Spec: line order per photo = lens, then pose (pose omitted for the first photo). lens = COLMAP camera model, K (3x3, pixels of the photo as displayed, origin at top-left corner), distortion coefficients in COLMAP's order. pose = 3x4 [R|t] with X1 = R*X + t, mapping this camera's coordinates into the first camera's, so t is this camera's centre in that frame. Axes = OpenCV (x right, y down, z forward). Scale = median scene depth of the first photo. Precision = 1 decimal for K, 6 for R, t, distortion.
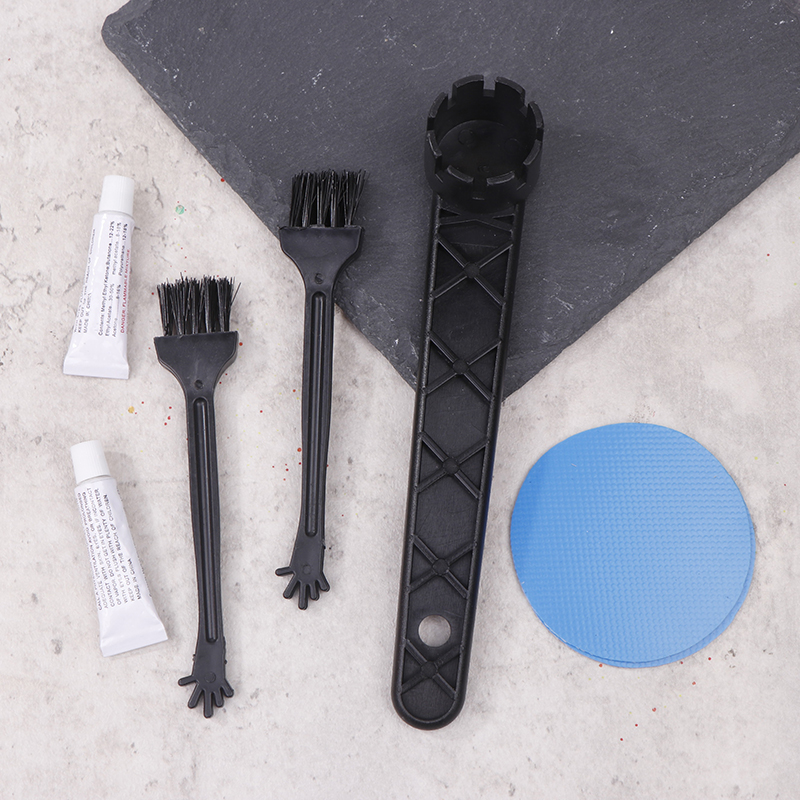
lens RADIAL K [[1744.4, 0, 402.1], [0, 1744.4, 407.9], [0, 0, 1]] dist [0.045825, 0.000000]
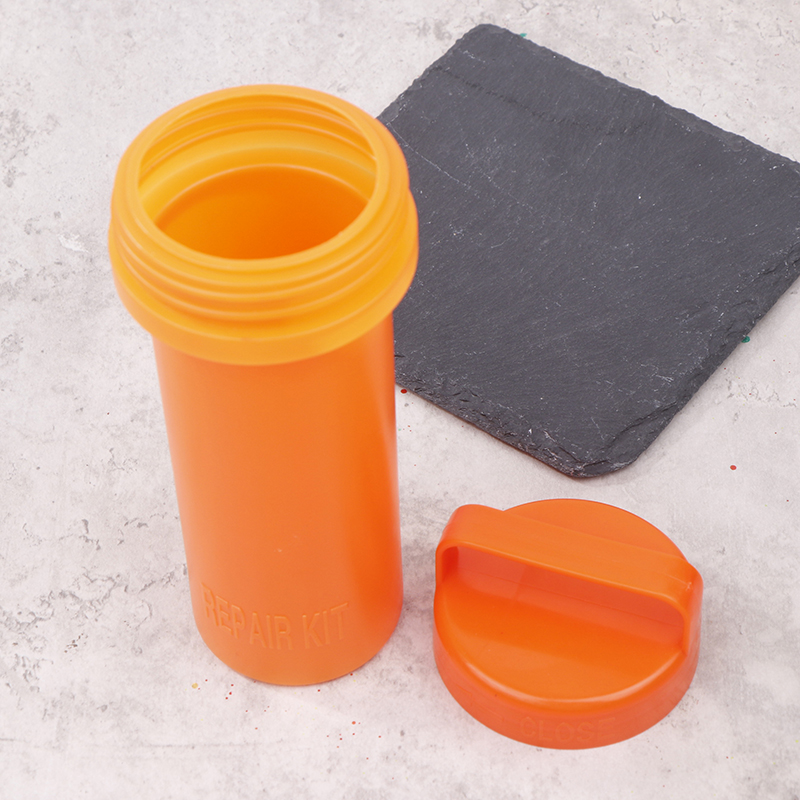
lens RADIAL K [[2436.7, 0, 399.2], [0, 2436.7, 399.5], [0, 0, 1]] dist [-0.027472, 0.000000]
pose [[0.998718, 0.026260, -0.043285, 0.025181], [-0.044064, 0.871884, -0.487727, 0.555664], [0.024931, 0.489008, 0.871923, -0.348688]]
